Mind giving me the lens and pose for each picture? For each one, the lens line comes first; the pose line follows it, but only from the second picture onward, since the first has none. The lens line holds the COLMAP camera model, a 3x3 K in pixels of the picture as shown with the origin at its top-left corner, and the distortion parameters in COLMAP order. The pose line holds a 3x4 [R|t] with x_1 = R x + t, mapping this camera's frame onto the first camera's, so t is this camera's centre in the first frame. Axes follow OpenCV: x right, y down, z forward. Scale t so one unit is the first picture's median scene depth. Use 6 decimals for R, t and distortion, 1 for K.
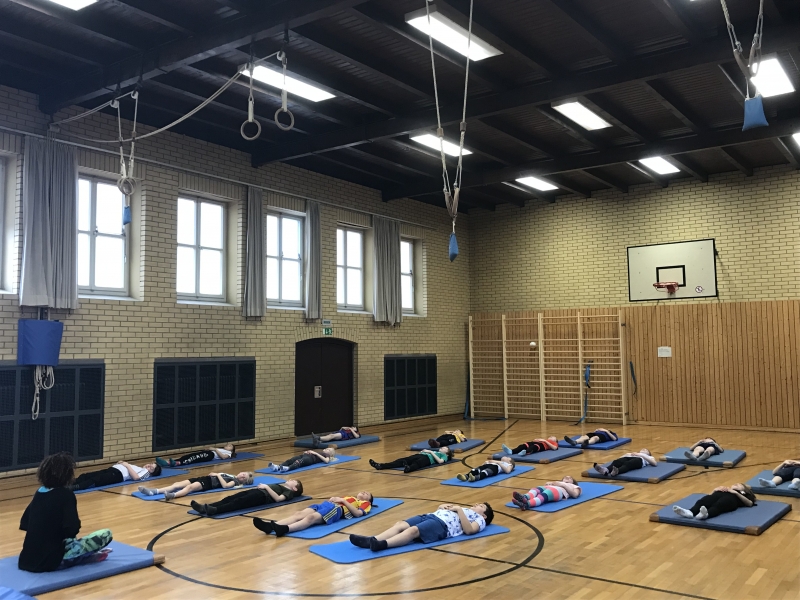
lens RADIAL K [[758.9, 0, 400.0], [0, 758.9, 287.1], [0, 0, 1]] dist [0.100172, -0.223658]
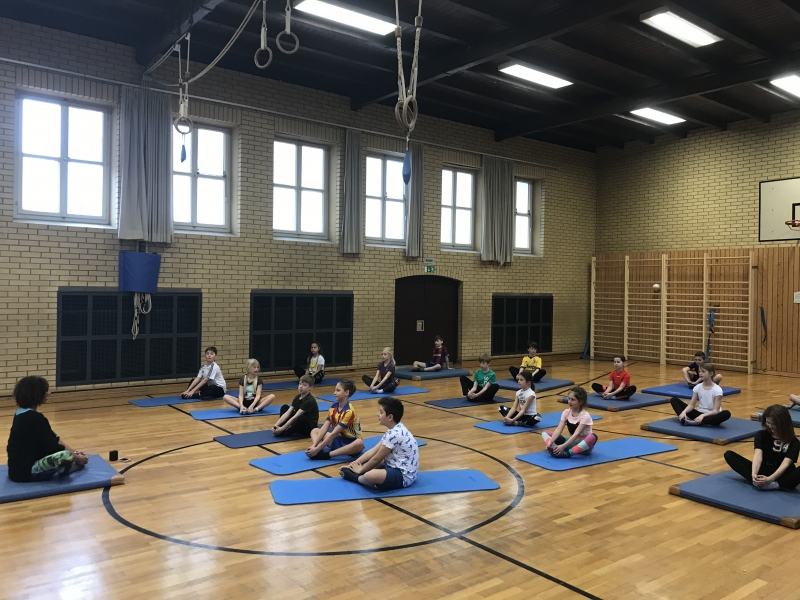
lens RADIAL K [[663.2, 0, 398.1], [0, 663.2, 289.2], [0, 0, 1]] dist [0.046775, -0.064229]
pose [[0.959520, 0.025240, -0.280506, 0.132873], [-0.001736, 0.996487, 0.083727, 0.010951], [0.281634, -0.079851, 0.956194, 0.127628]]
